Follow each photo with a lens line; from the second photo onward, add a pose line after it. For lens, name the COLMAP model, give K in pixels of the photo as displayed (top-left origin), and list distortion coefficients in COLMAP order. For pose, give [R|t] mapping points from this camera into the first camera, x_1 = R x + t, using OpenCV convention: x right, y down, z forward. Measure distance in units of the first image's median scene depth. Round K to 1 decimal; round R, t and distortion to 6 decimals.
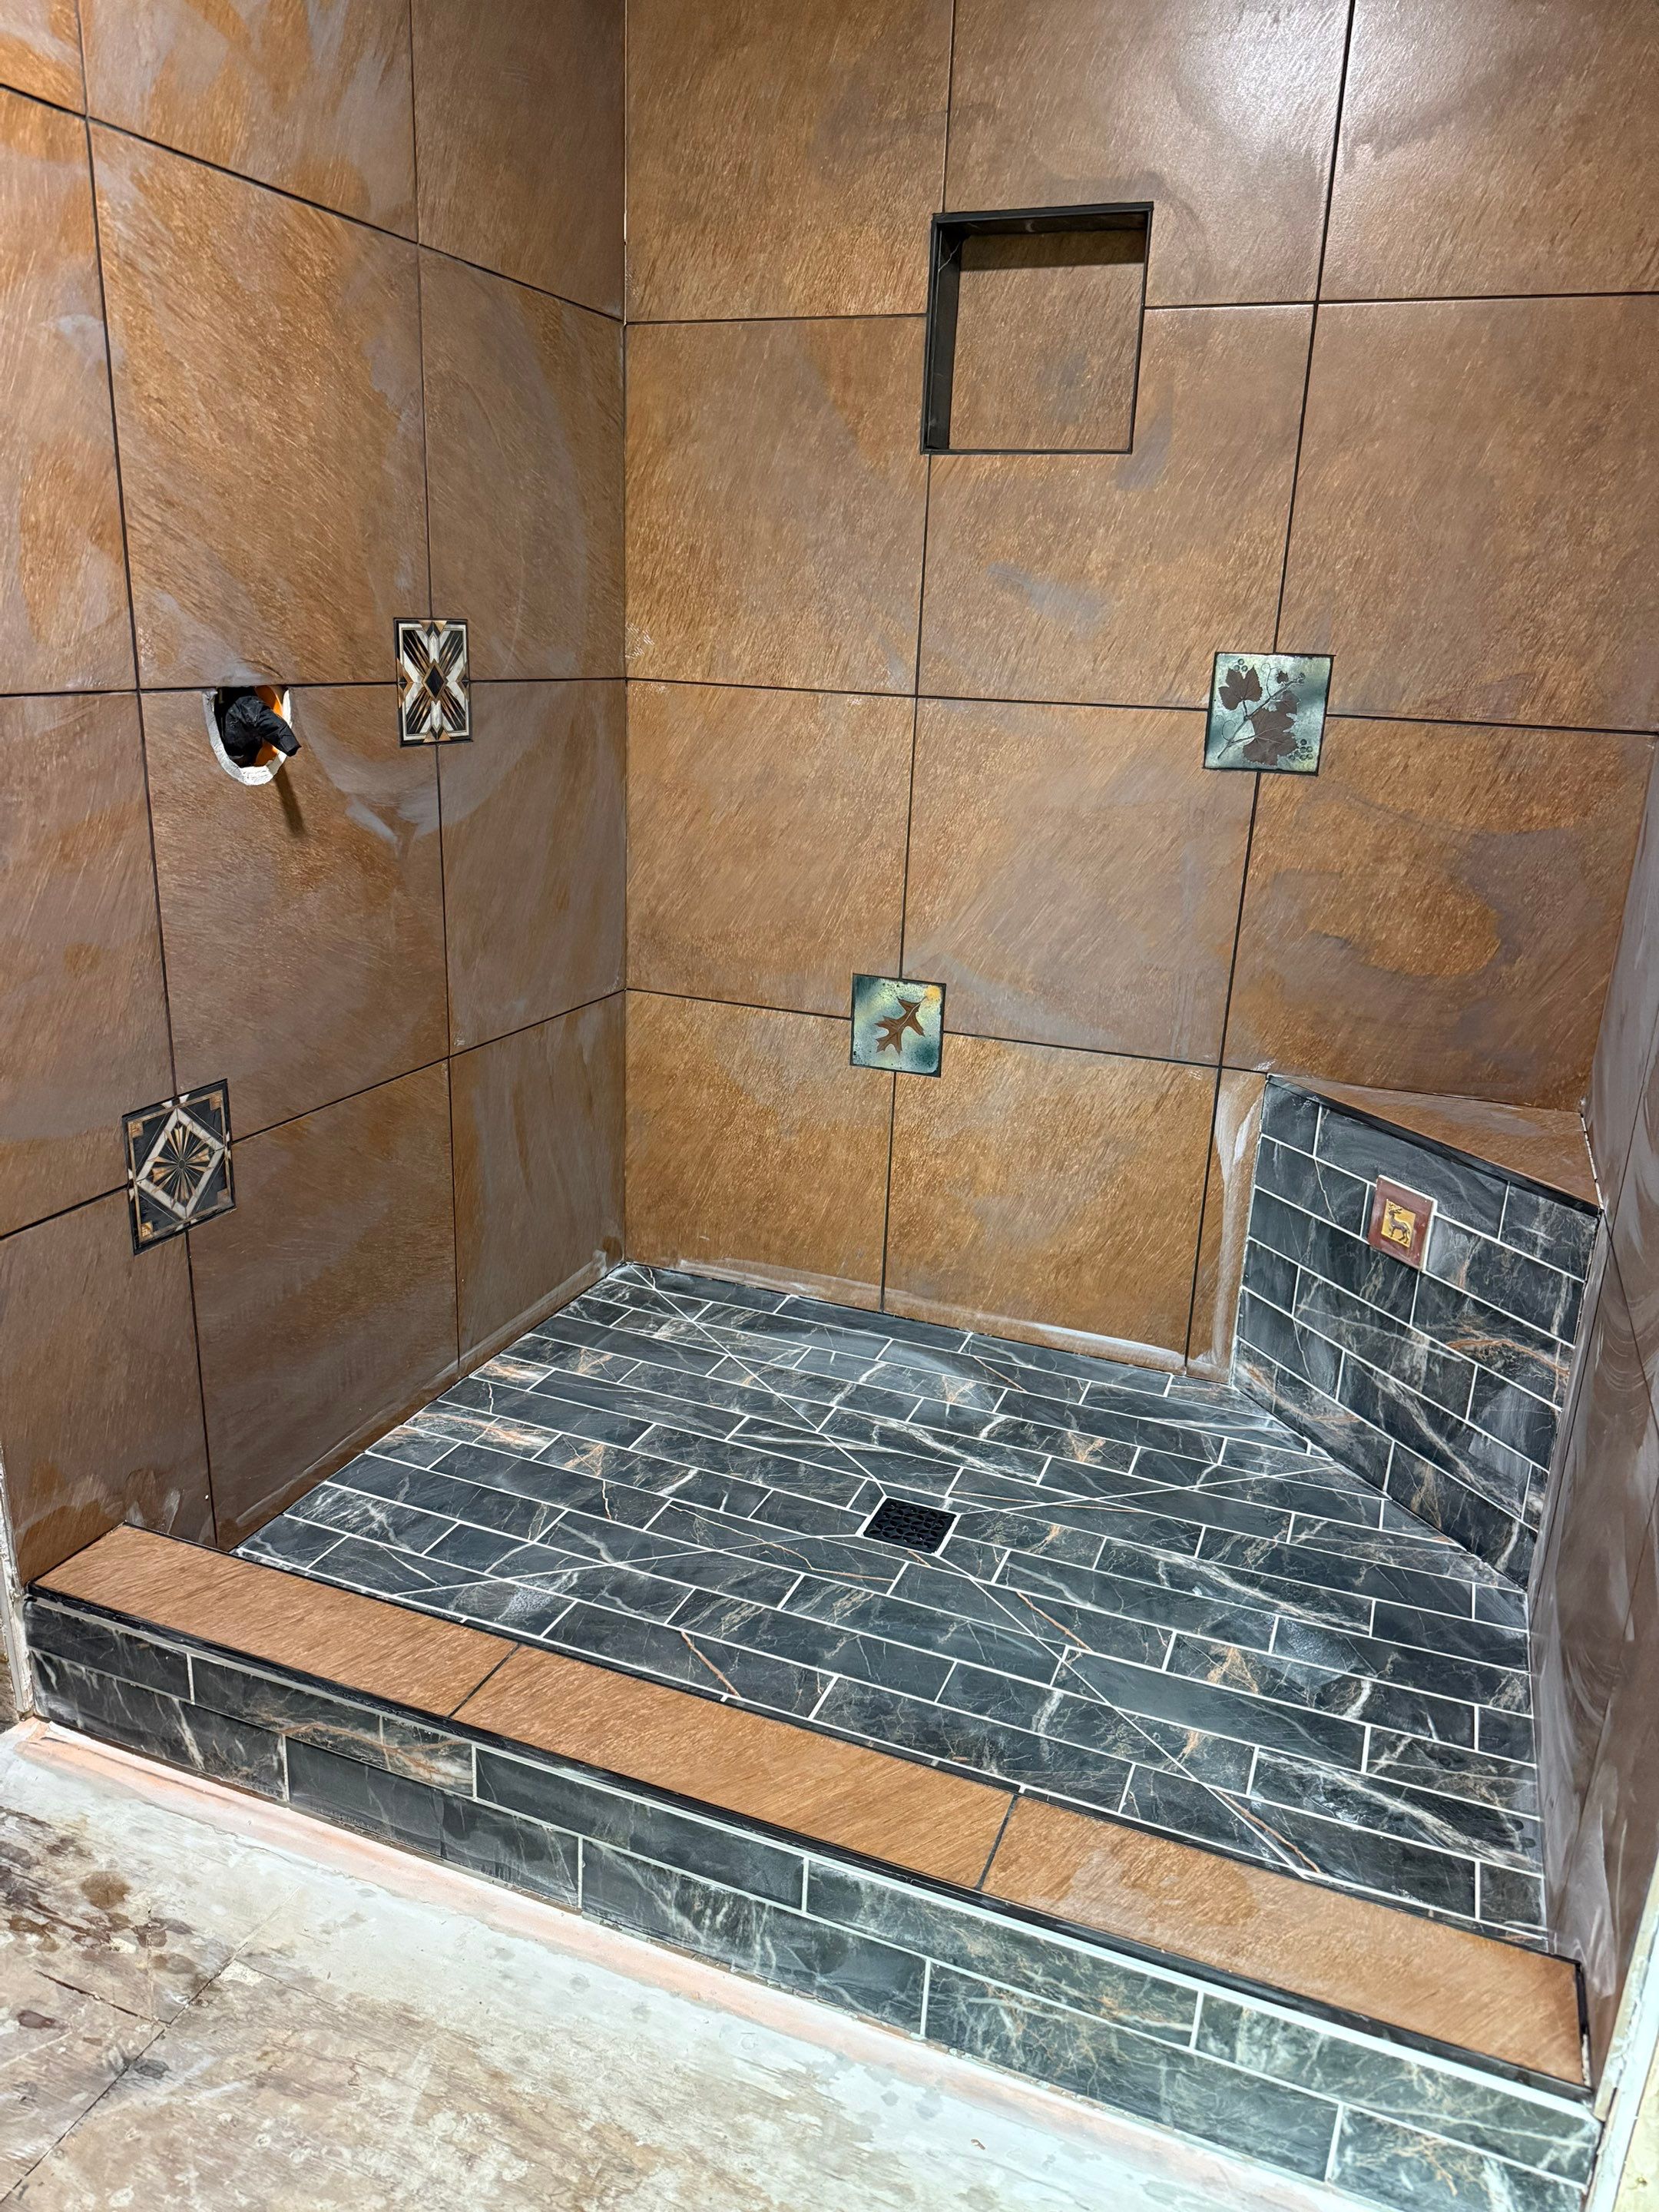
lens RADIAL K [[1541.2, 0, 821.2], [0, 1541.2, 1118.1], [0, 0, 1]] dist [0.061650, -0.091267]
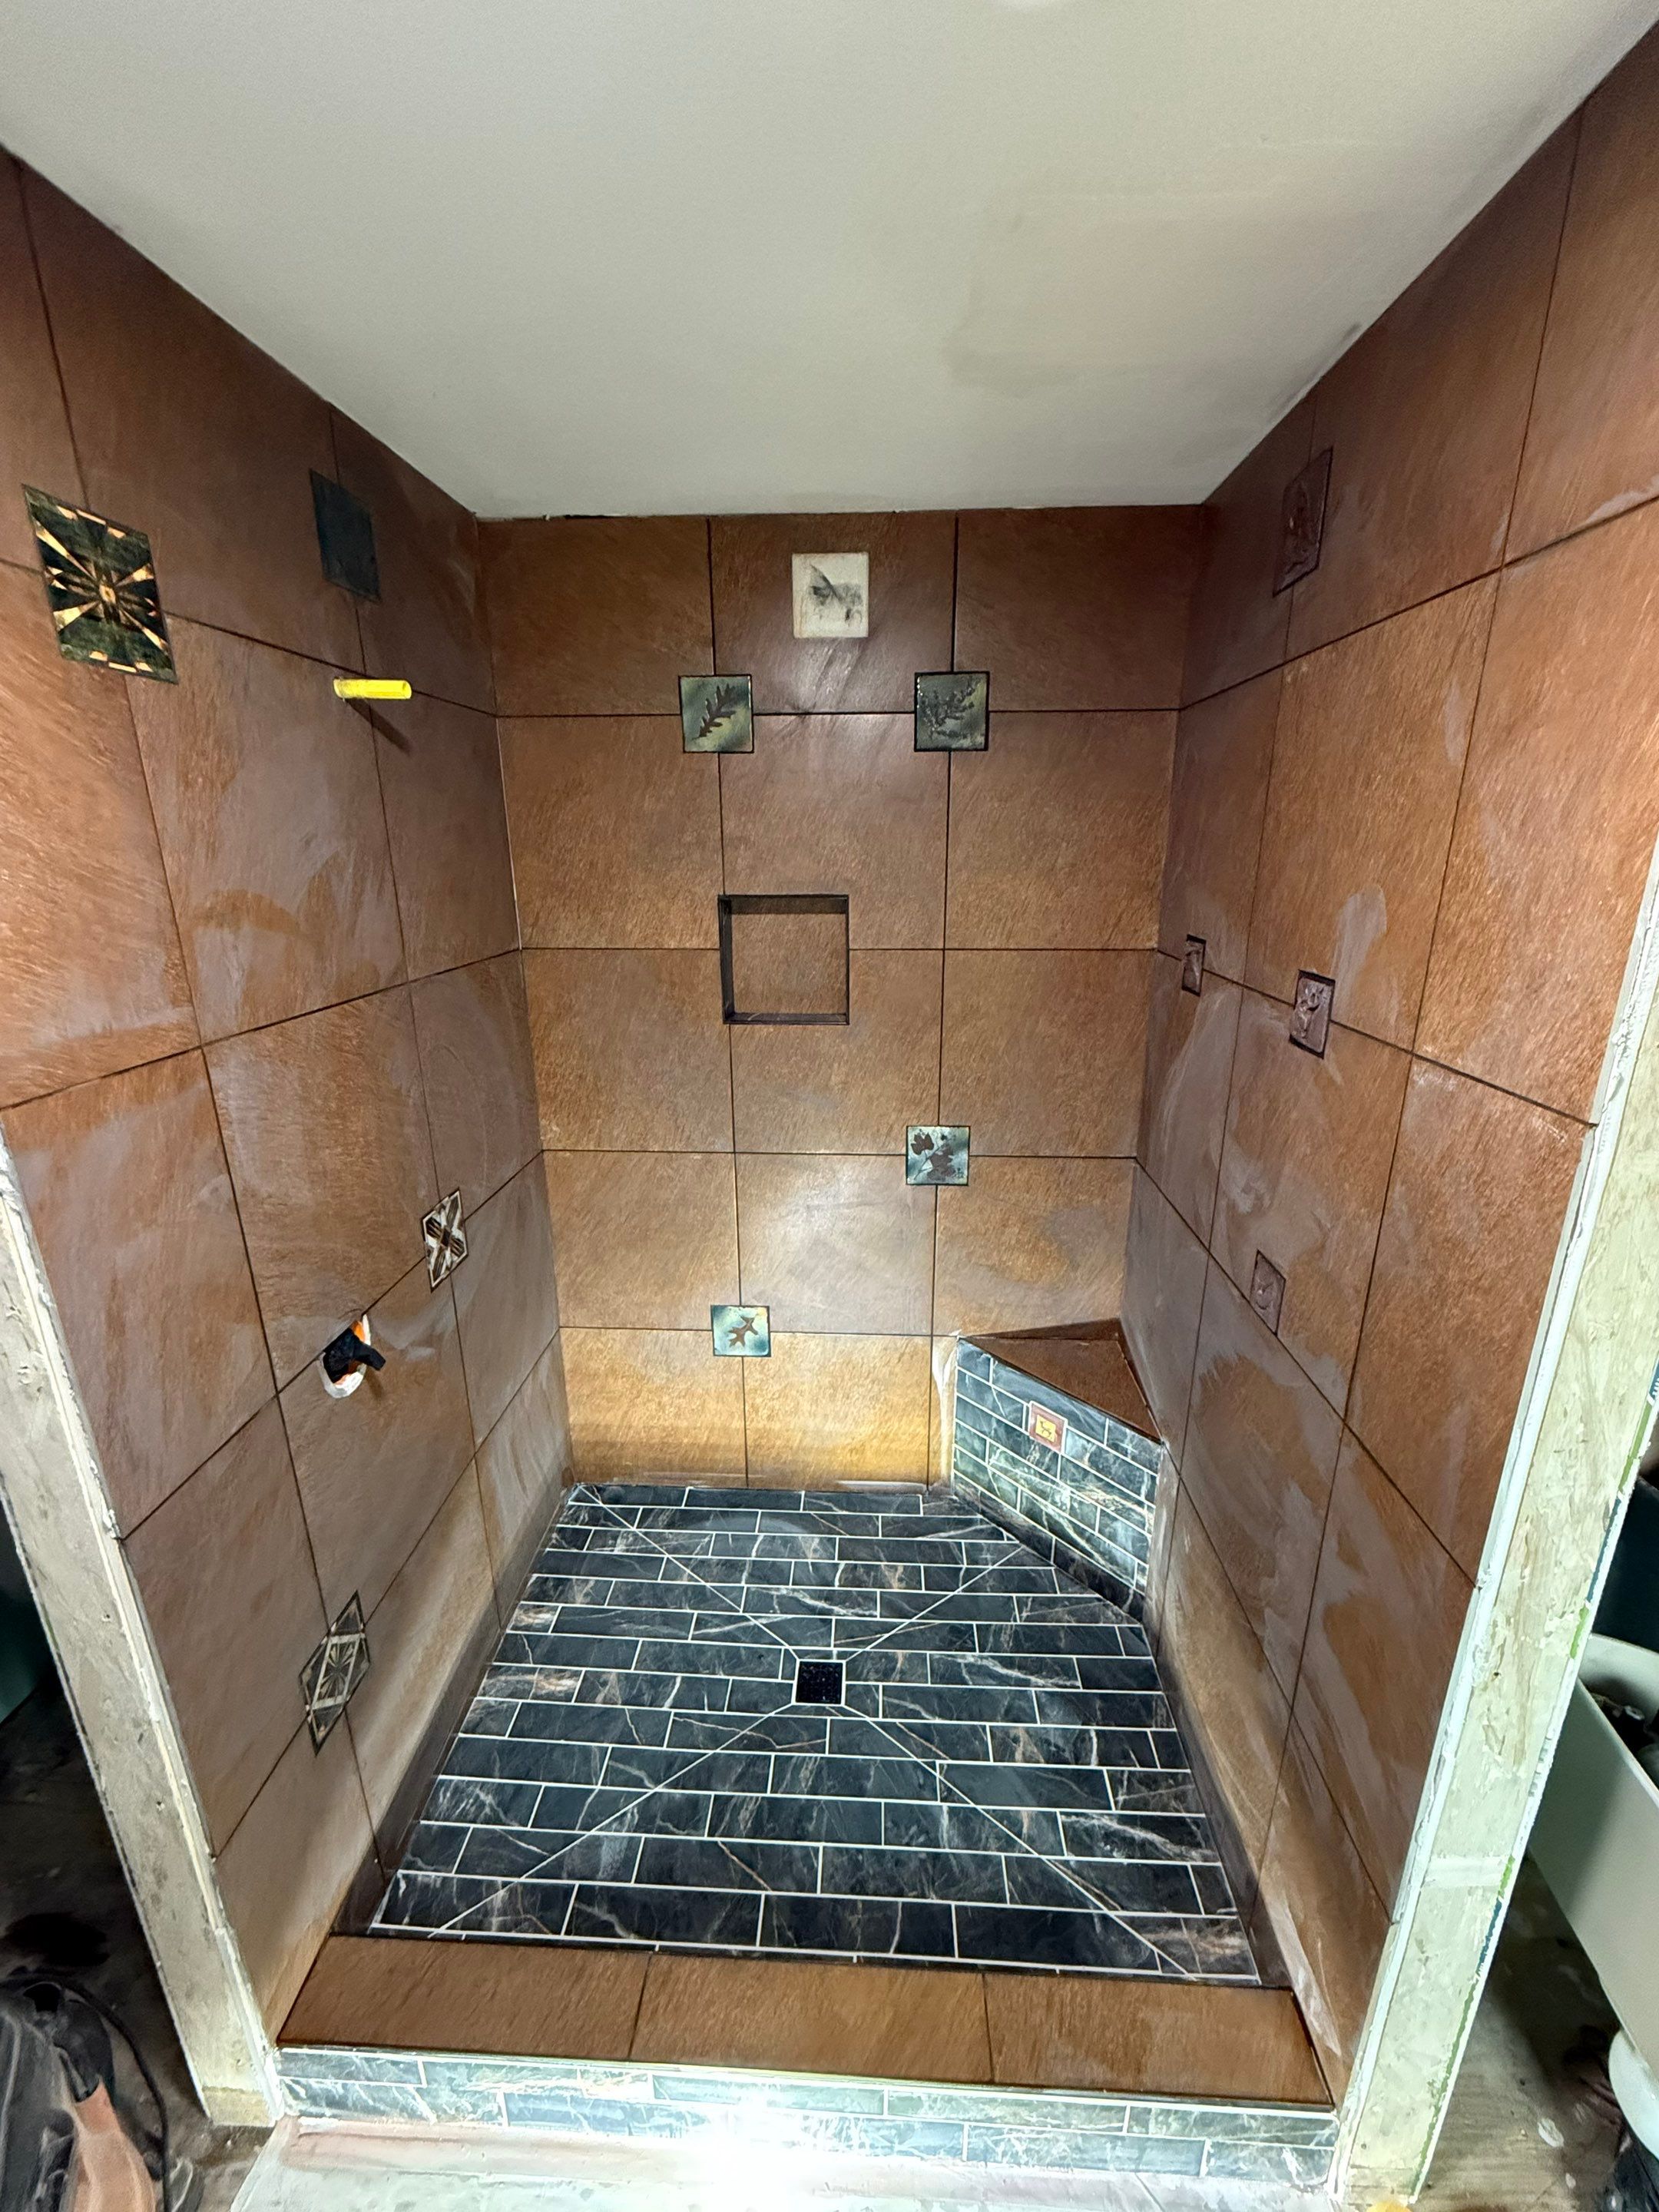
lens RADIAL K [[879.4, 0, 834.5], [0, 879.4, 1099.5], [0, 0, 1]] dist [0.000609, -0.000381]
pose [[0.945215, -0.133422, 0.297938, -0.120695], [0.136767, 0.990556, 0.009693, -0.350224], [-0.296417, 0.031586, 0.954536, 0.060822]]
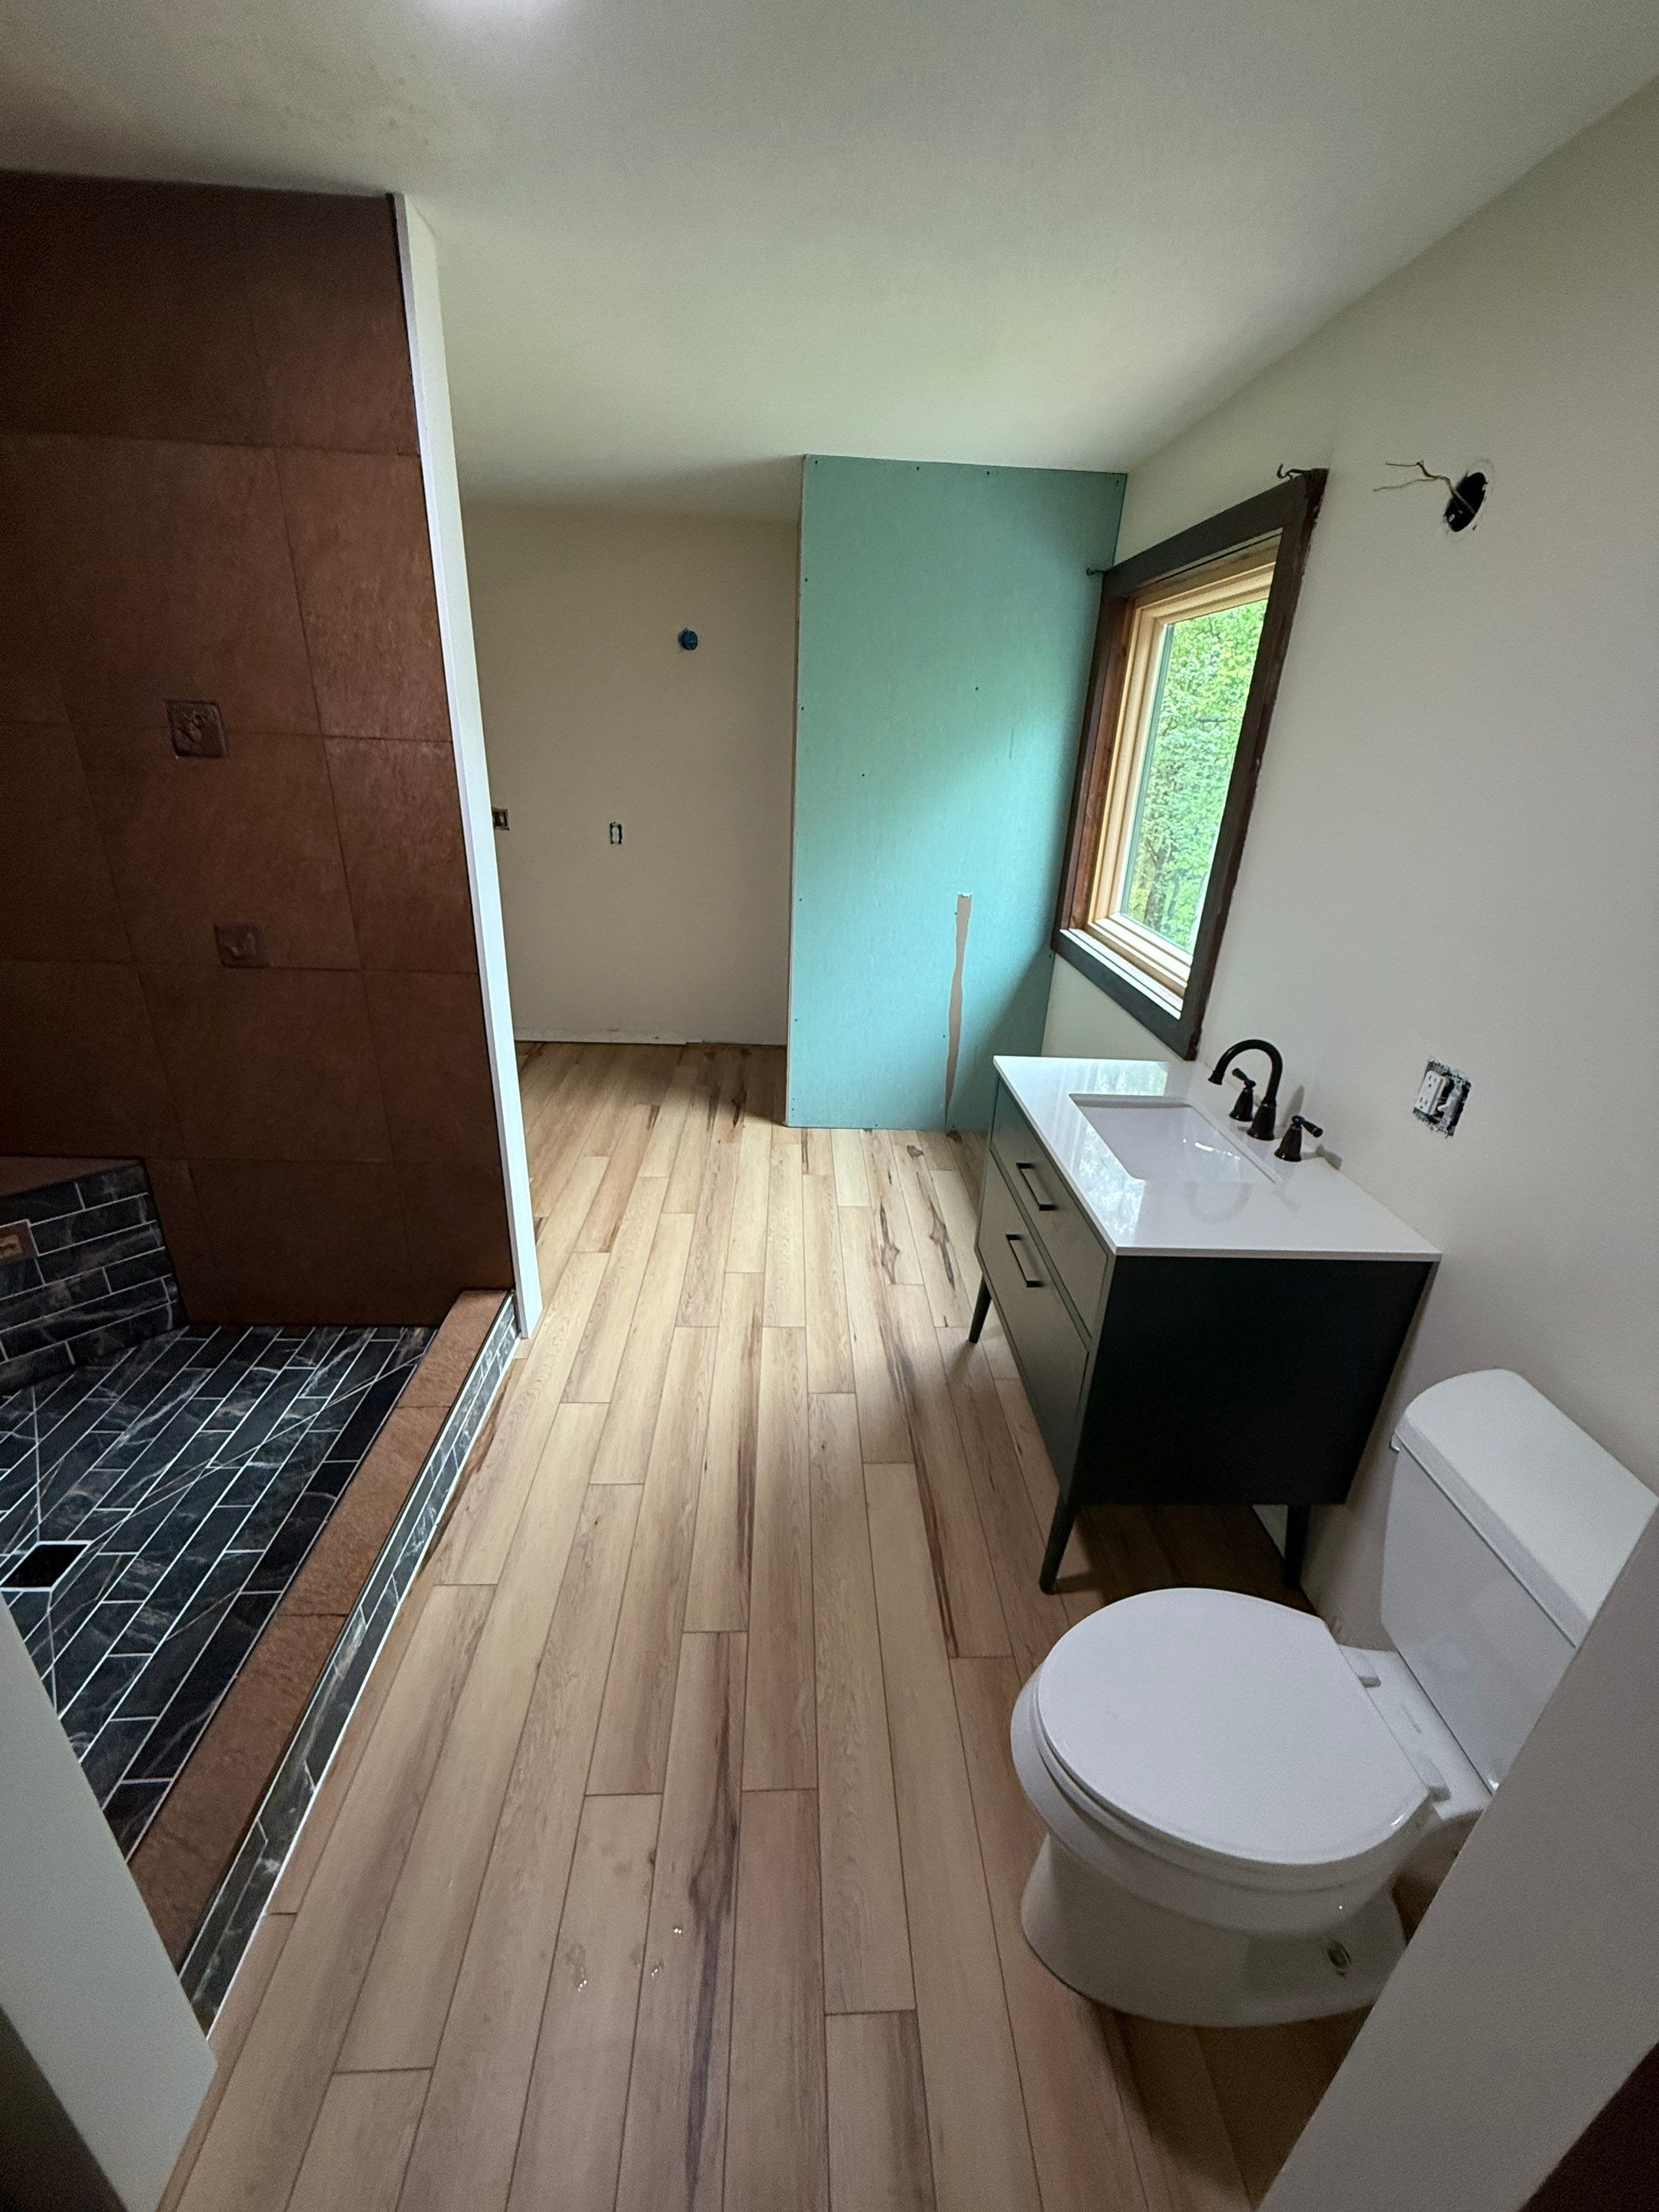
lens RADIAL K [[879.4, 0, 832.1], [0, 879.4, 1097.3], [0, 0, 1]] dist [0.000609, -0.000381]
pose [[-0.409517, -0.405278, 0.817341, -0.733154], [0.215122, 0.827748, 0.518223, -0.373765], [-0.886577, 0.388049, -0.251793, 0.337762]]
